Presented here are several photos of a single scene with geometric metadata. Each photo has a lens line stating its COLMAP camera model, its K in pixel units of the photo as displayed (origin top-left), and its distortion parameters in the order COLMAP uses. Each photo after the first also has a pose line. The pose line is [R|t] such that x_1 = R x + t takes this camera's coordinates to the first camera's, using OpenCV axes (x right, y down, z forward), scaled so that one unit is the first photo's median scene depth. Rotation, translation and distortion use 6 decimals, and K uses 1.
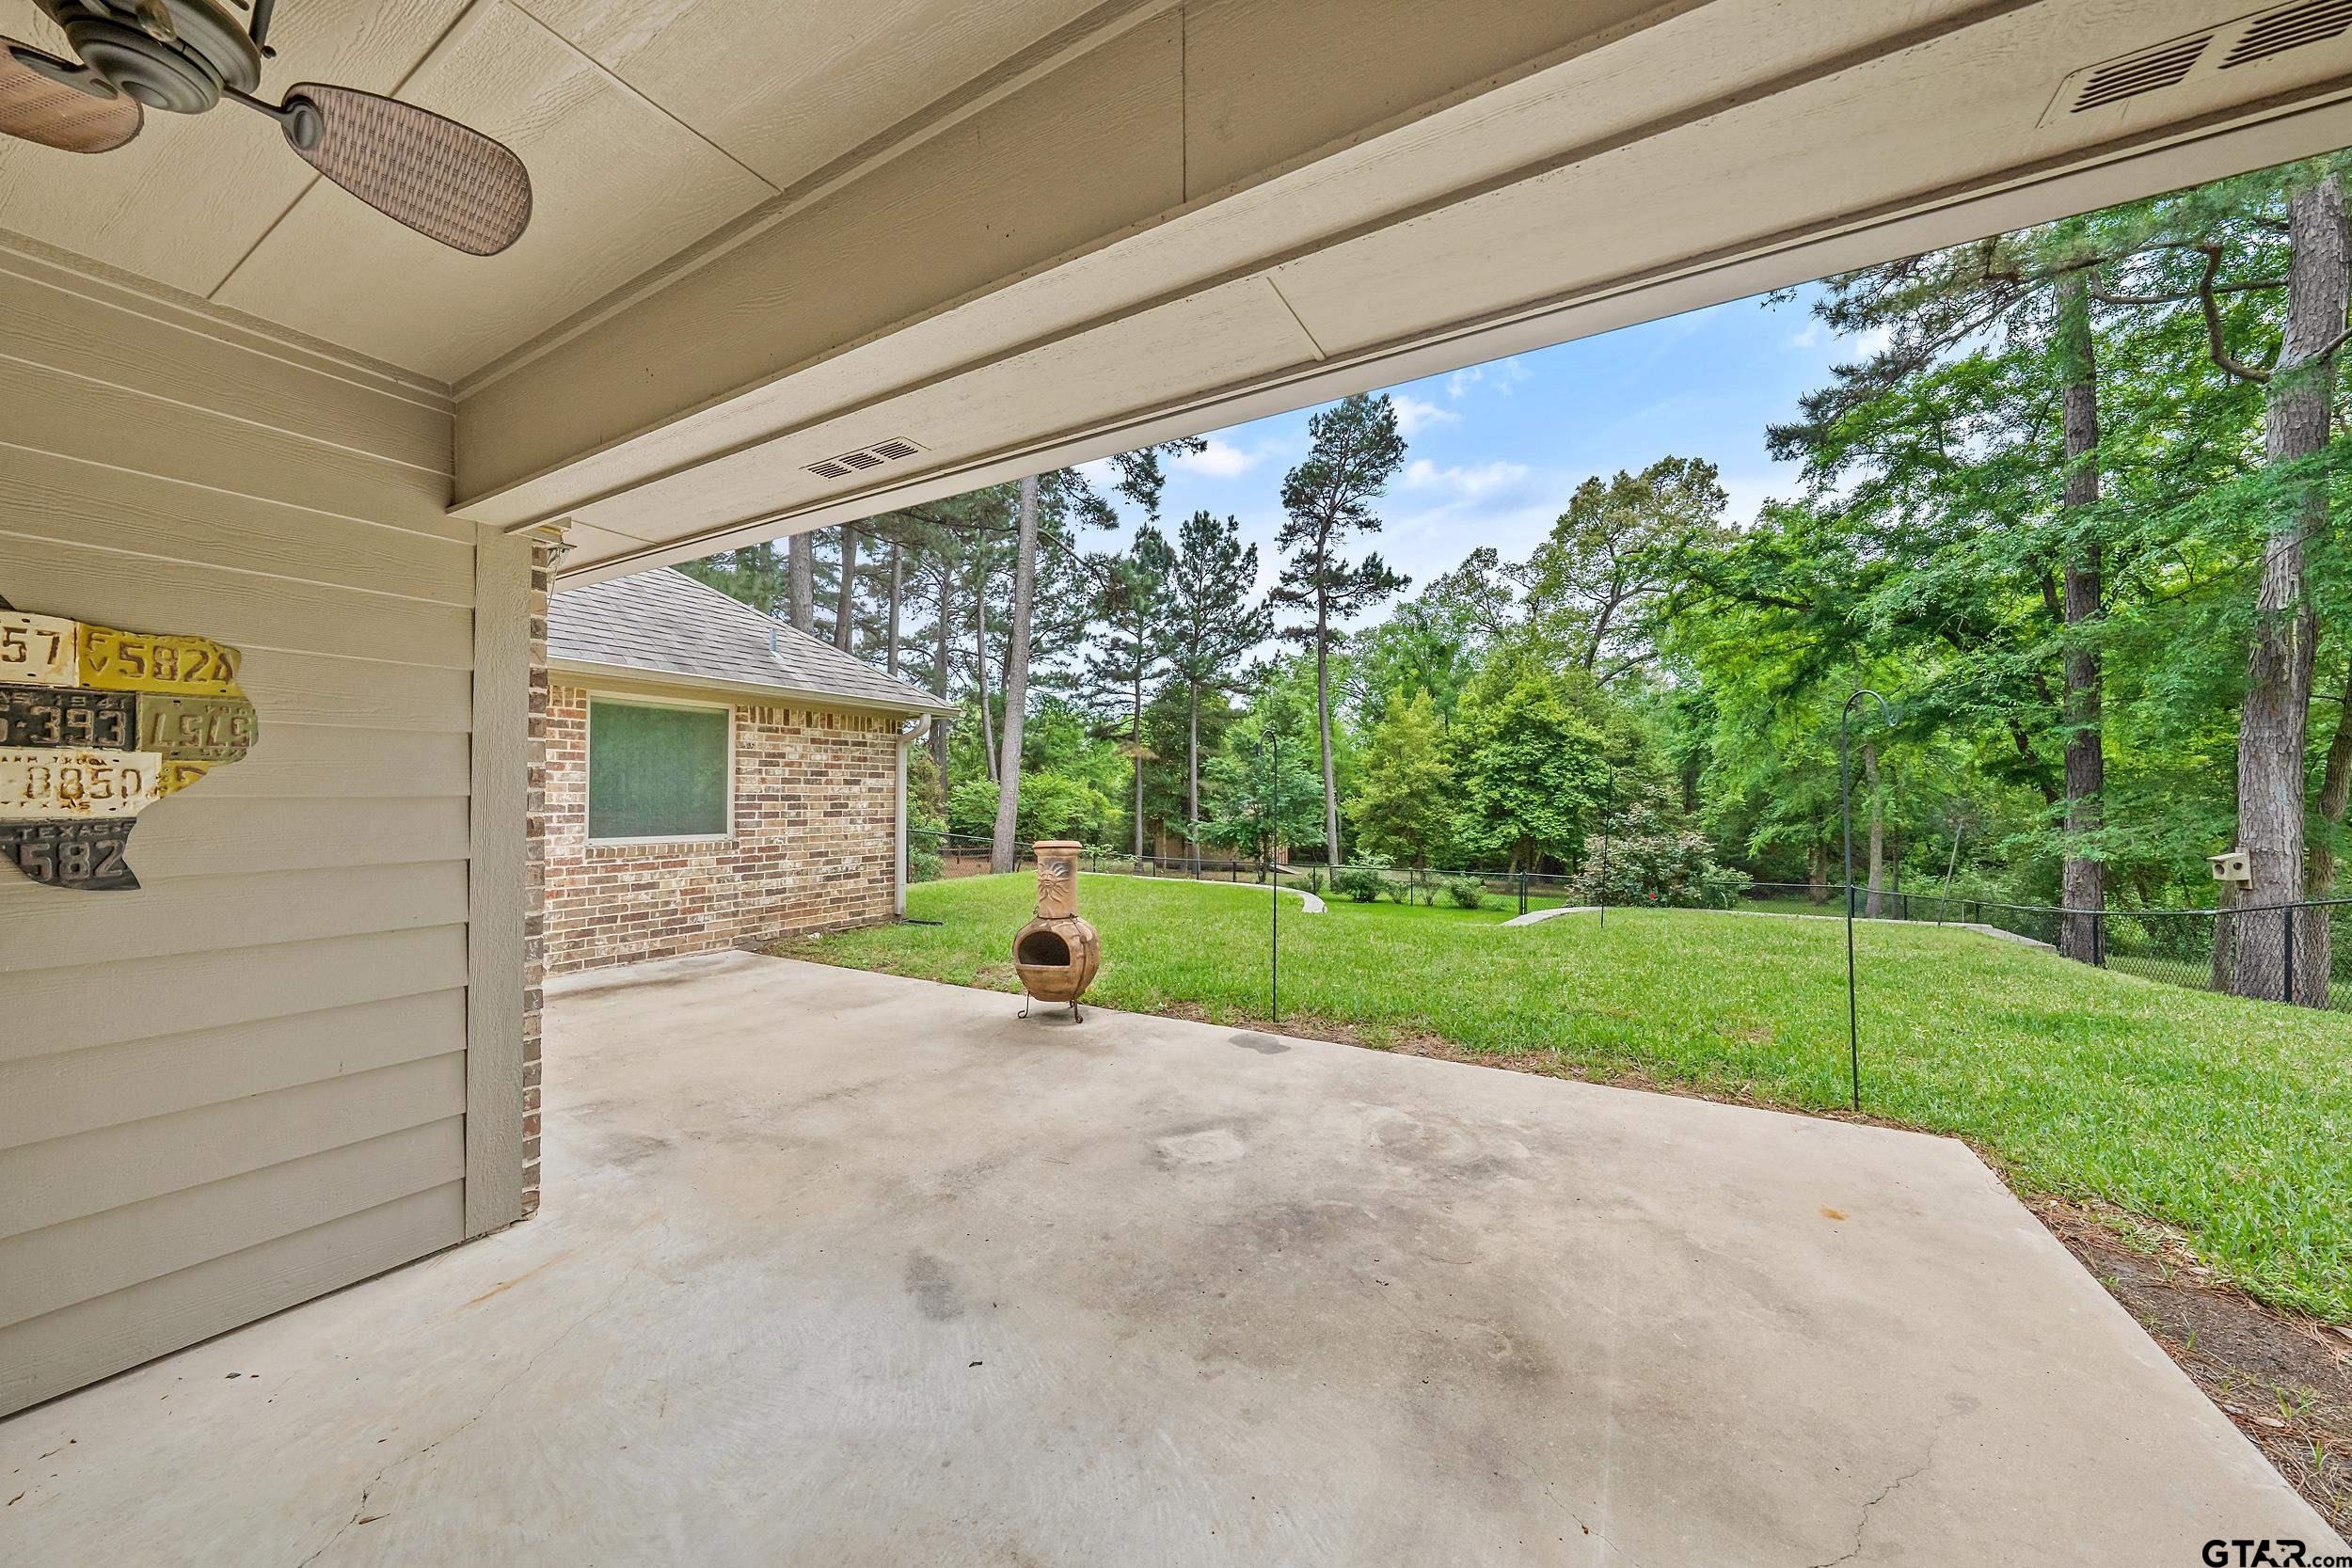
lens RADIAL K [[814.2, 0, 1177.7], [0, 814.2, 794.1], [0, 0, 1]] dist [0.001217, 0.000015]
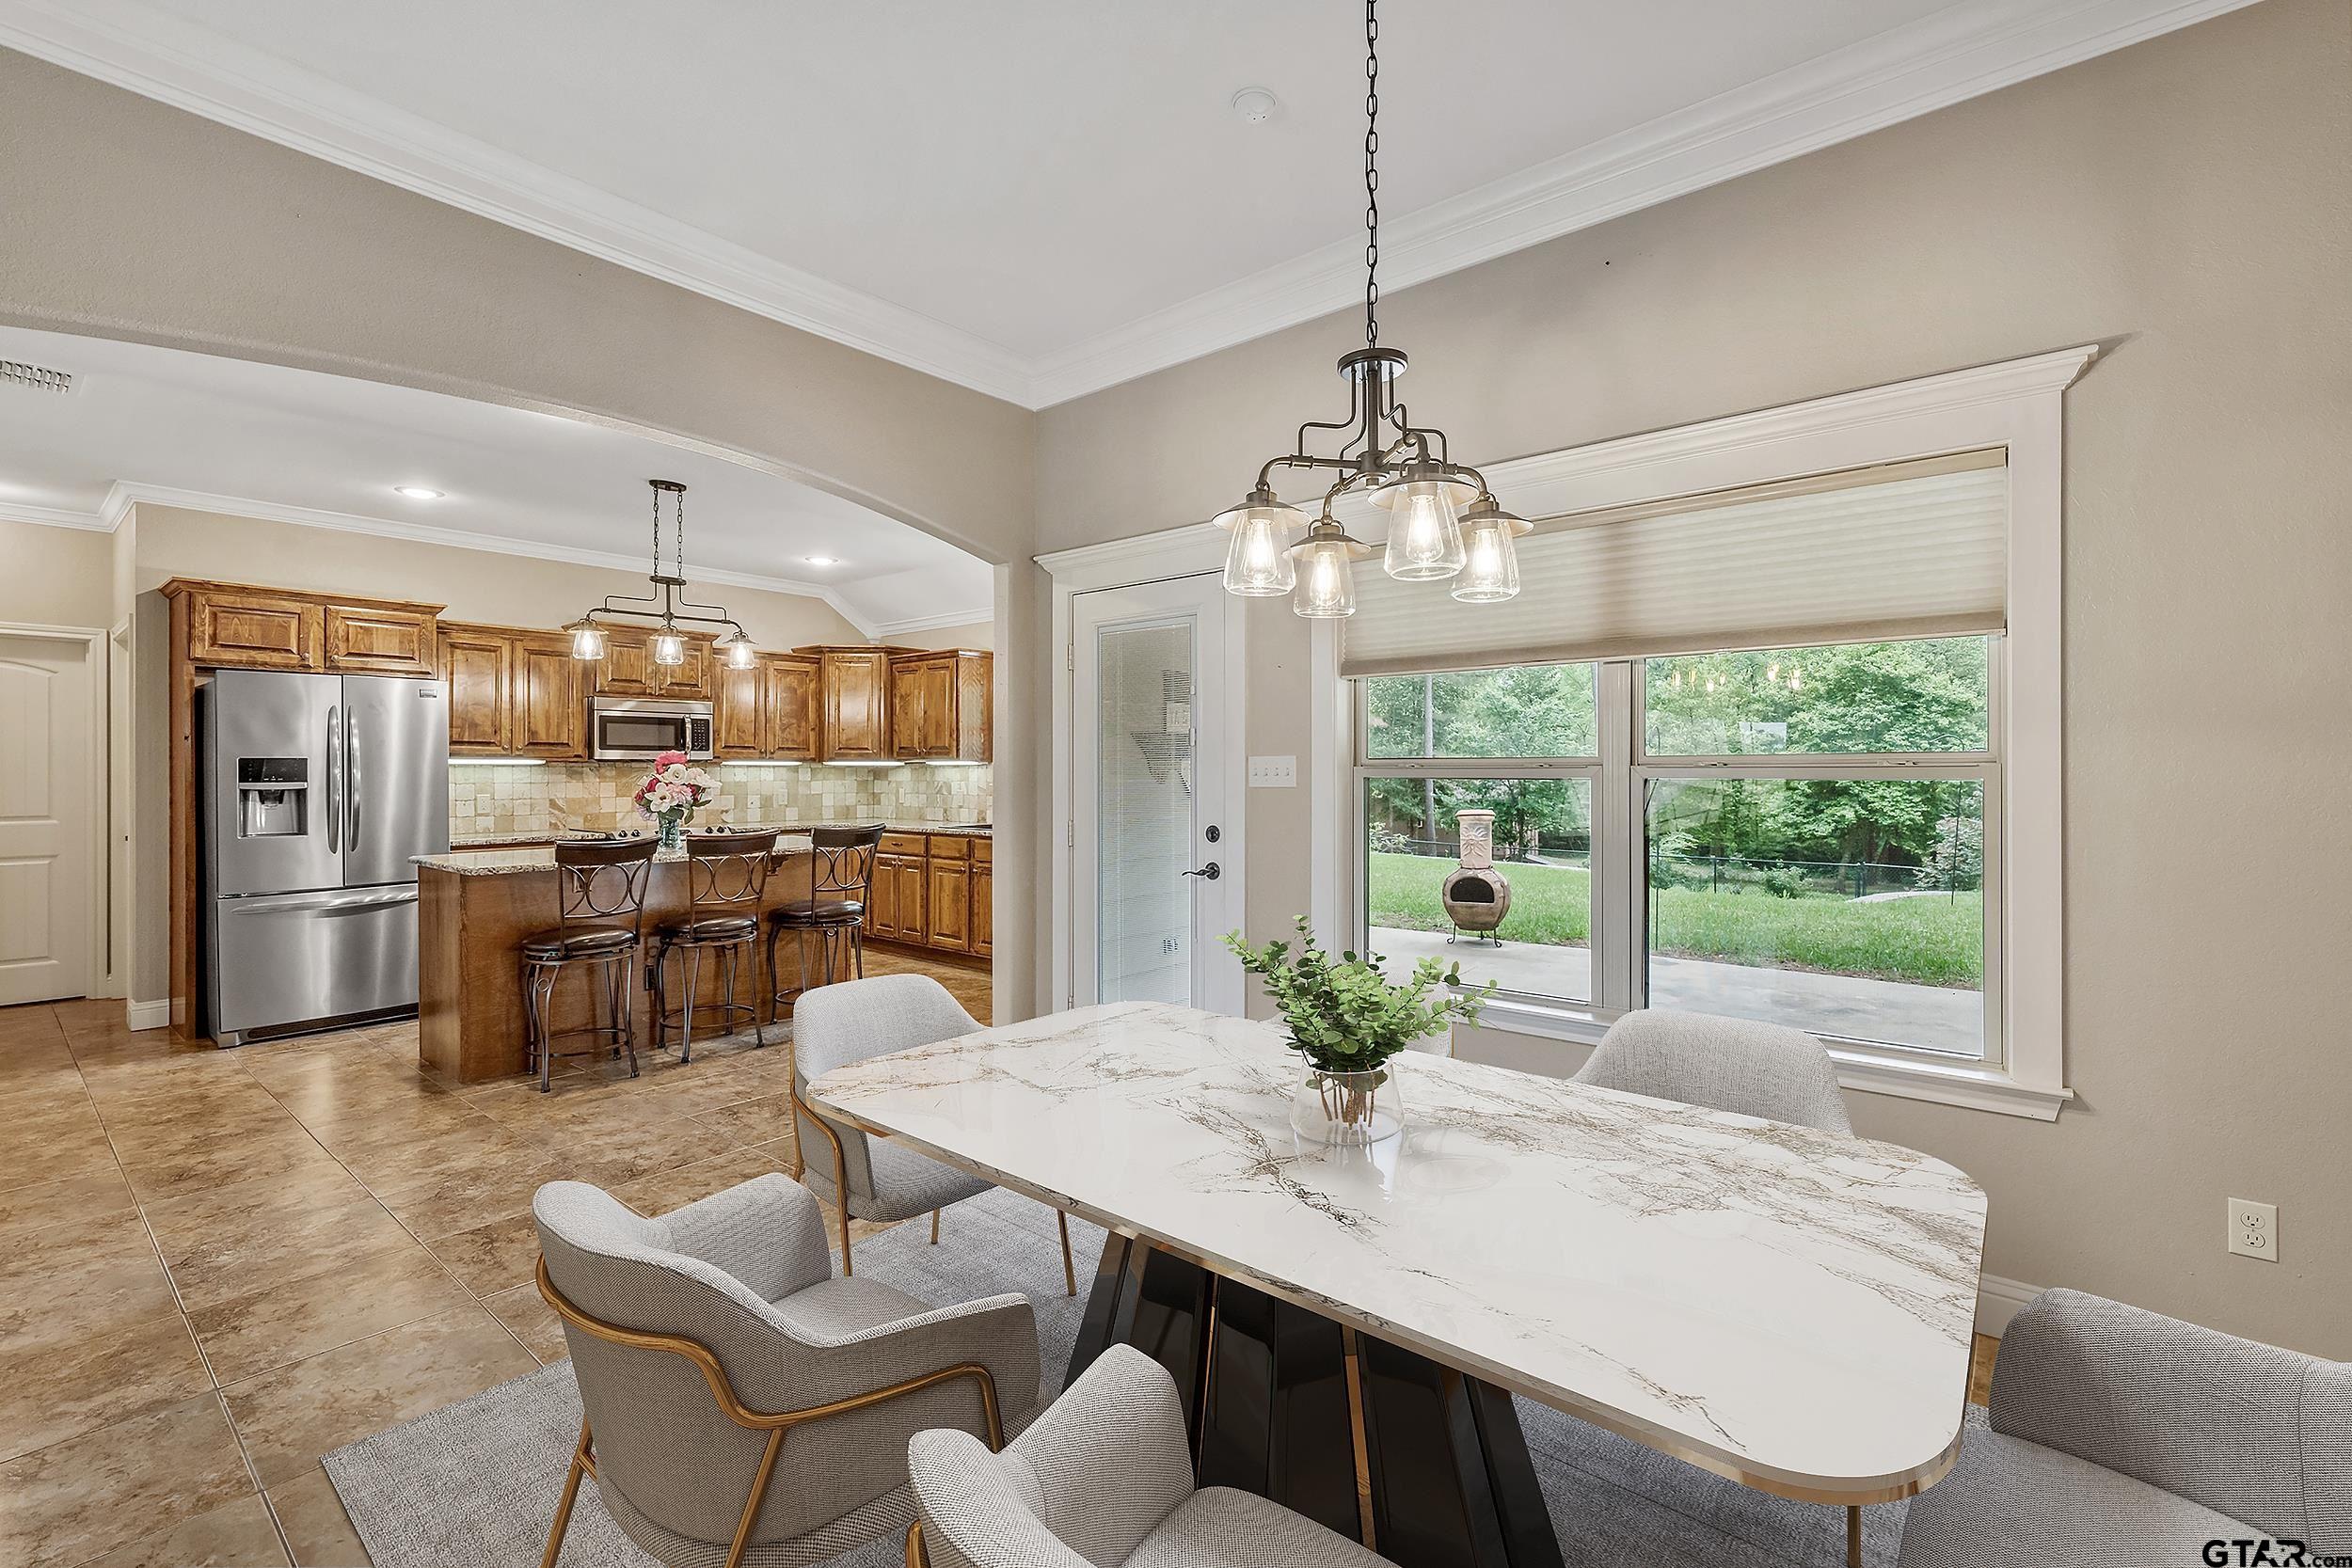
lens RADIAL K [[1032.7, 0, 1173.5], [0, 1032.7, 770.2], [0, 0, 1]] dist [-0.004434, -0.000459]
pose [[0.982848, 0.001136, -0.184414, -0.050435], [-0.000241, 0.999988, 0.004875, -0.002531], [0.184418, -0.004747, 0.982837, -0.114630]]
